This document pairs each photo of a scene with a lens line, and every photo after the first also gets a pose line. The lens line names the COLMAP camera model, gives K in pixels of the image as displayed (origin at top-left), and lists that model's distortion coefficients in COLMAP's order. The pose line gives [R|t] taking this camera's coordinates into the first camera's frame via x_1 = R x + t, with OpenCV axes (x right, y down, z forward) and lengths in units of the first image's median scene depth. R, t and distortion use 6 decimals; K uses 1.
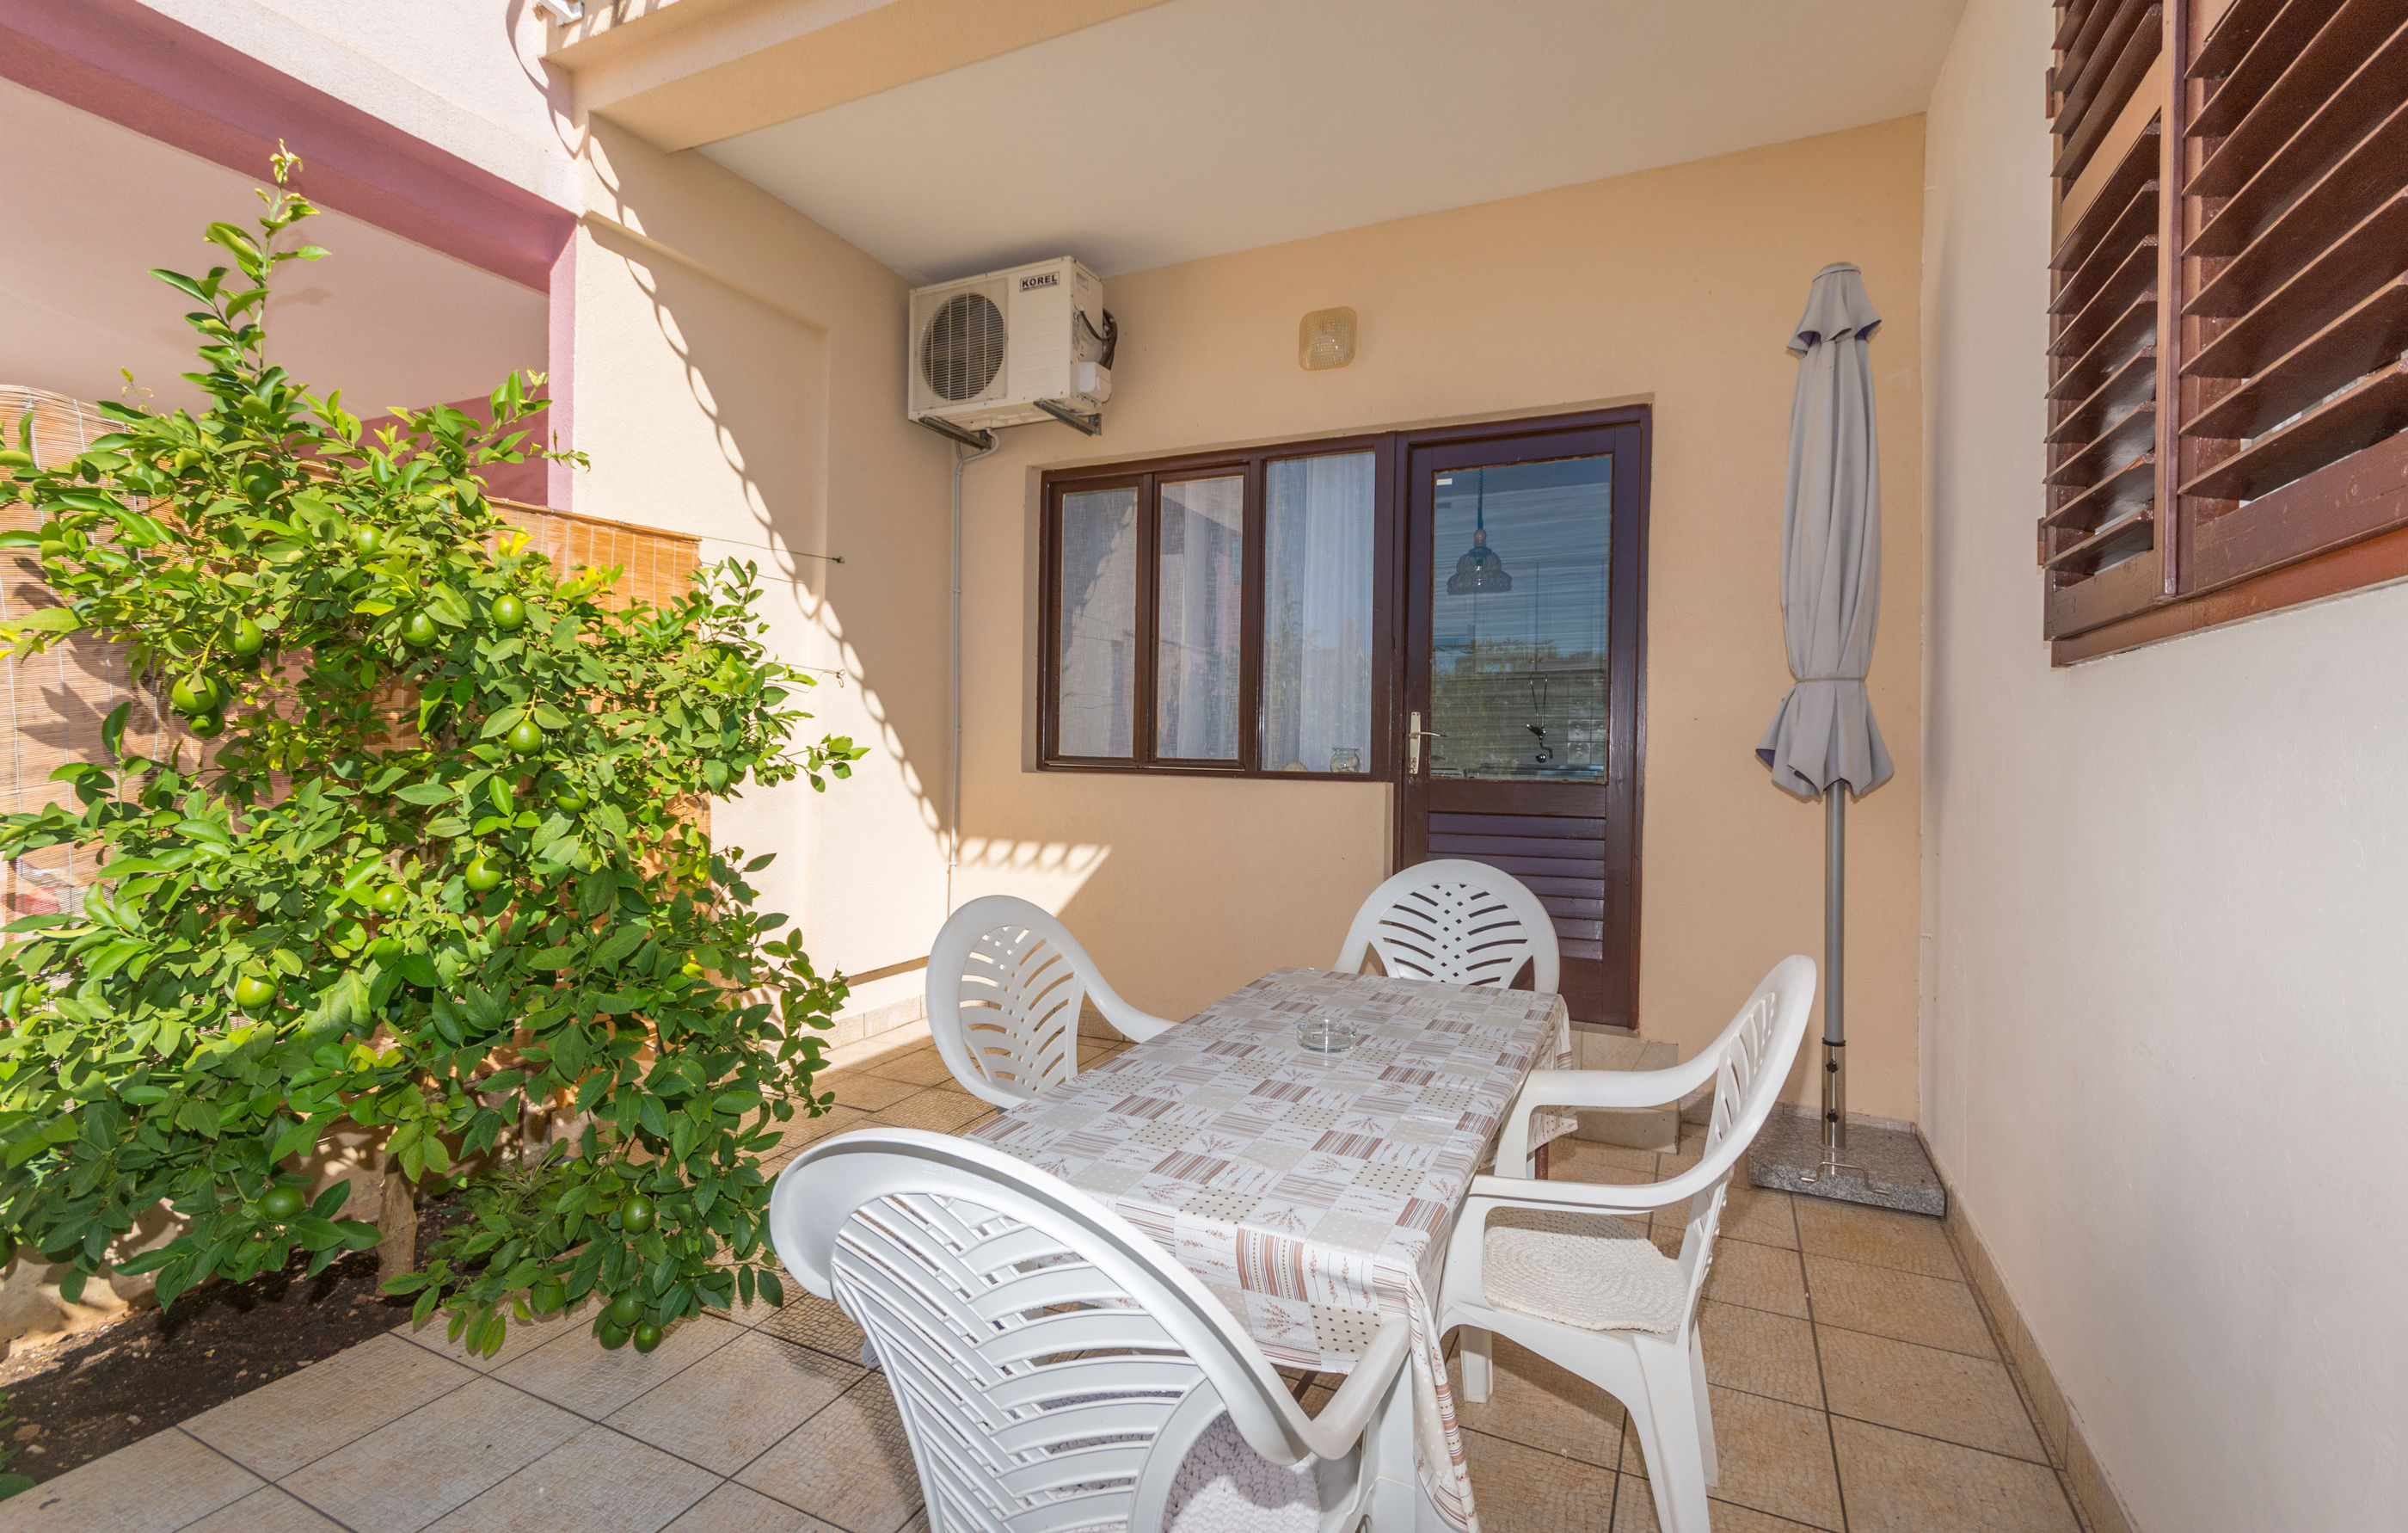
lens RADIAL K [[1053.8, 0, 1212.0], [0, 1053.8, 755.7], [0, 0, 1]] dist [0.002092, -0.000436]
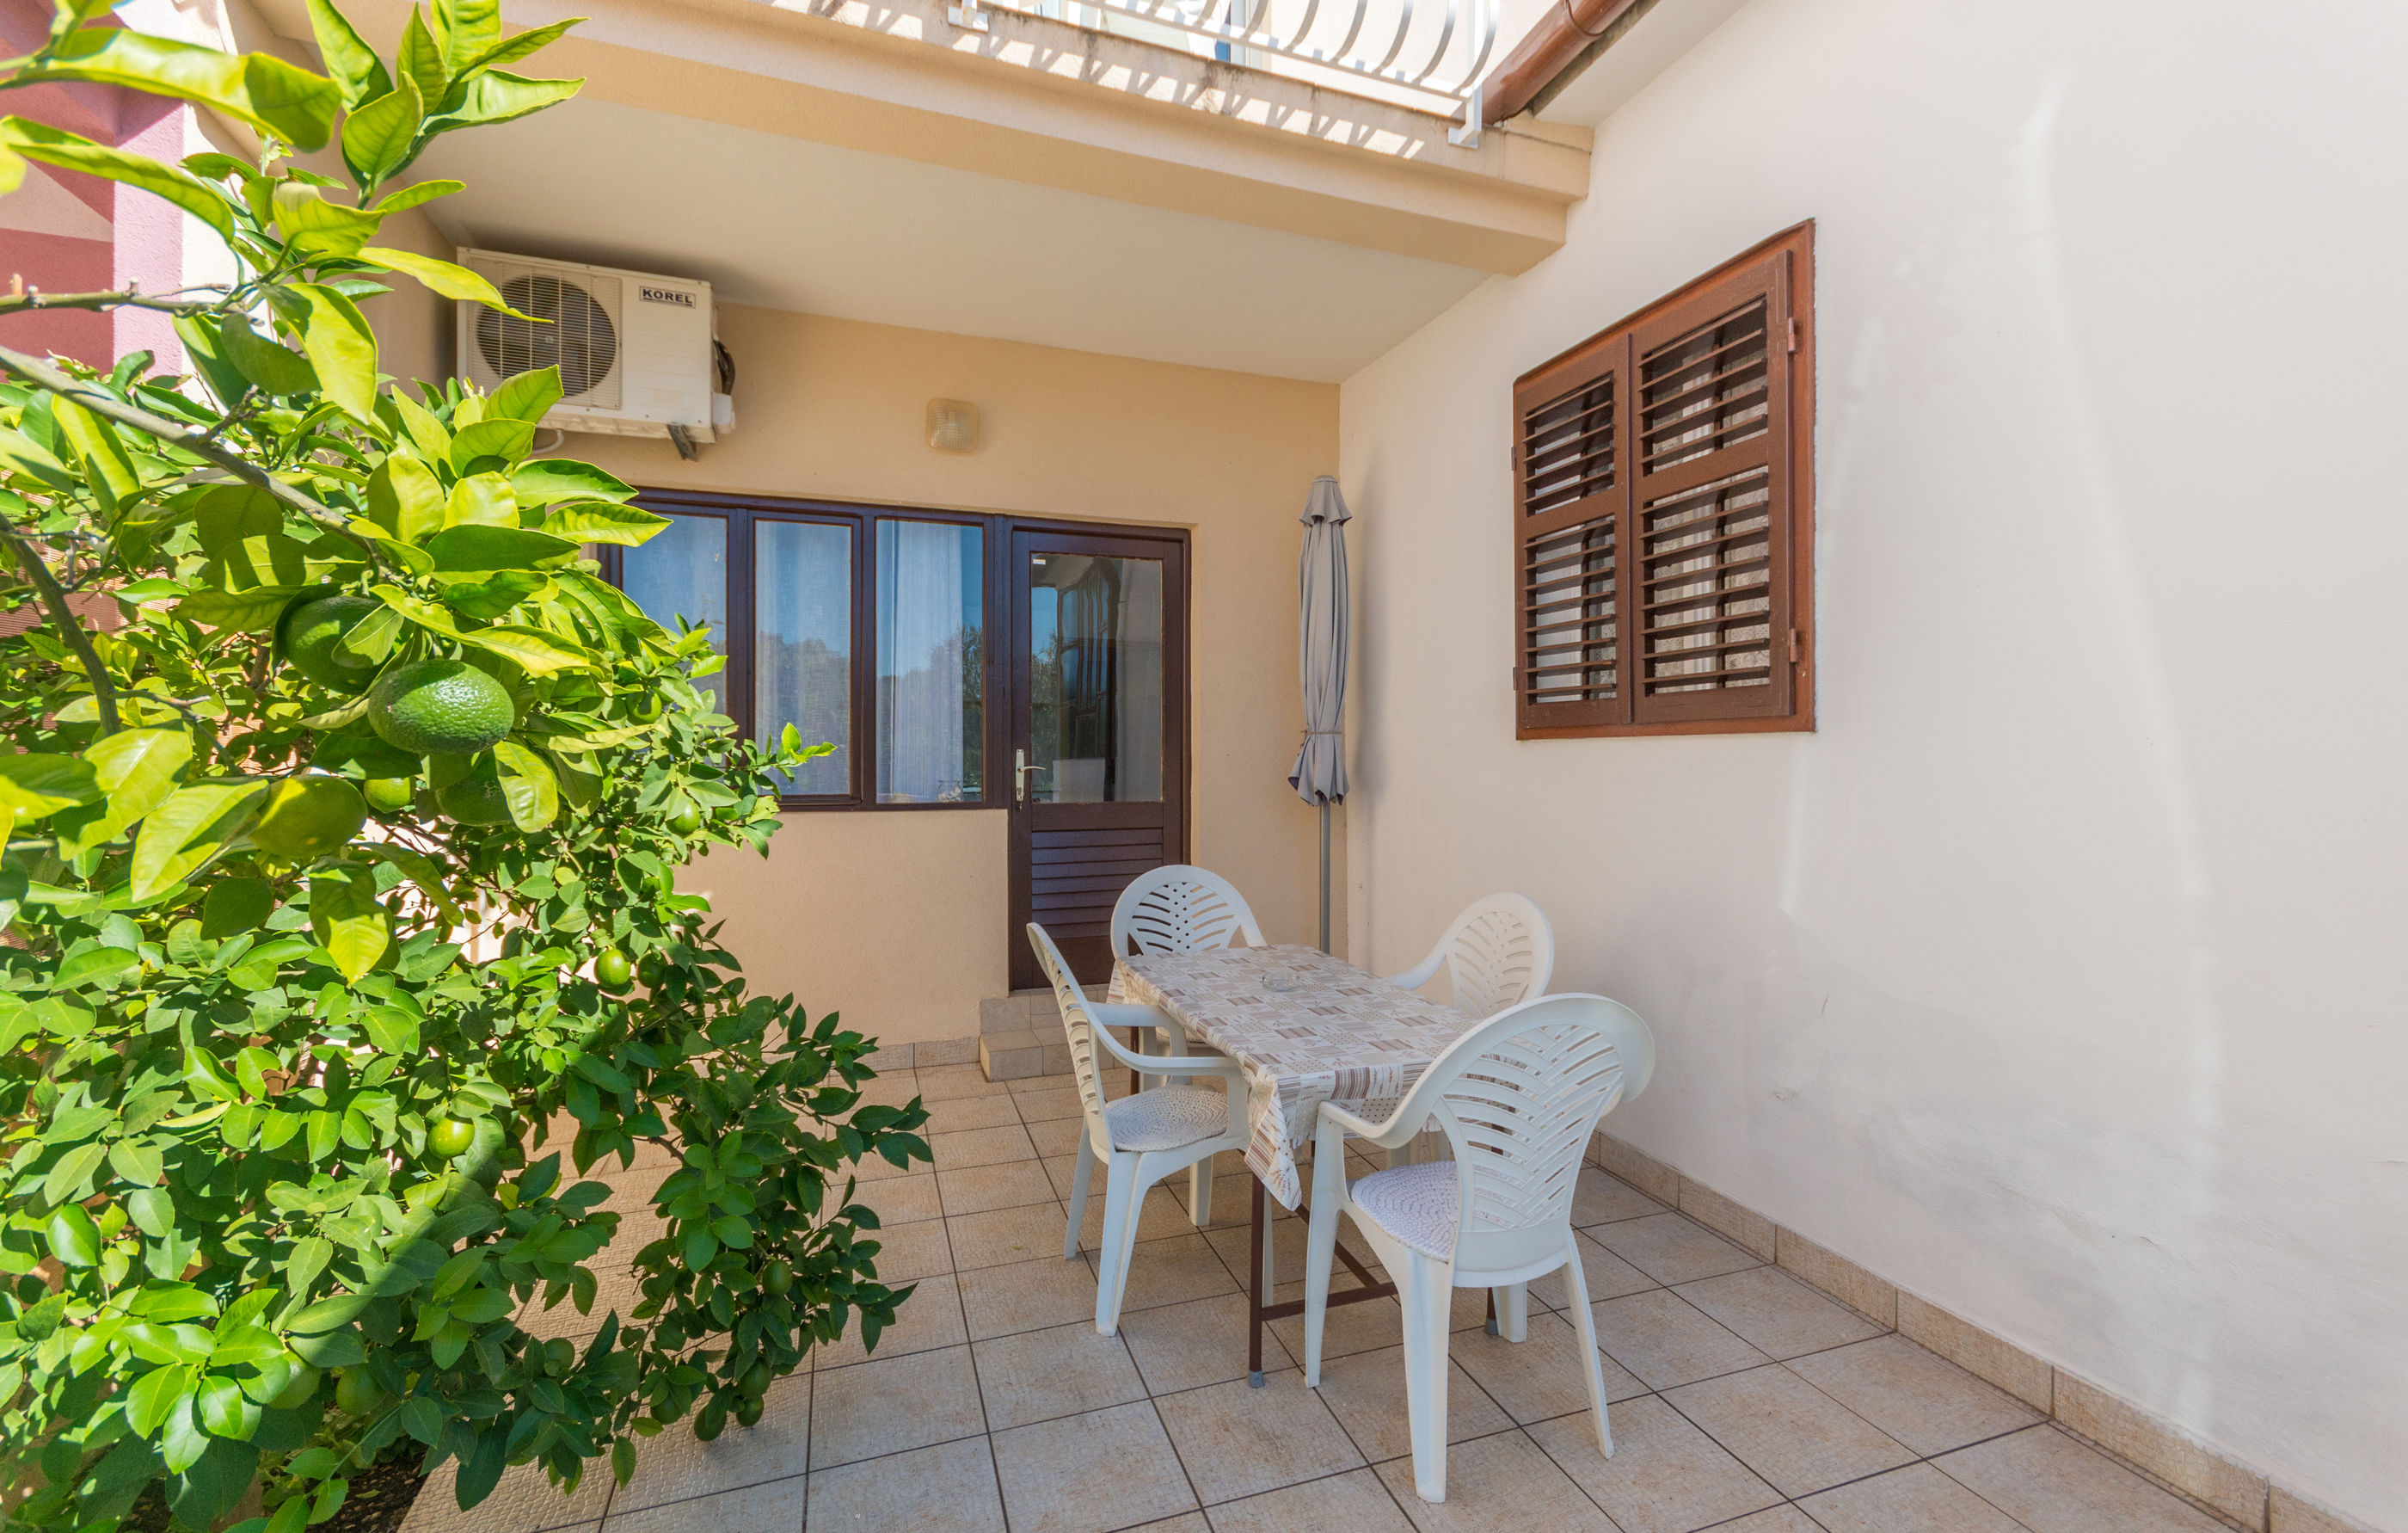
lens RADIAL K [[1053.8, 0, 1212.6], [0, 1053.8, 760.6], [0, 0, 1]] dist [0.002092, -0.000436]
pose [[0.705524, -0.020061, 0.708402, -0.503891], [0.019769, 0.999767, 0.008623, -0.034764], [-0.708411, 0.007920, 0.705756, -0.007722]]
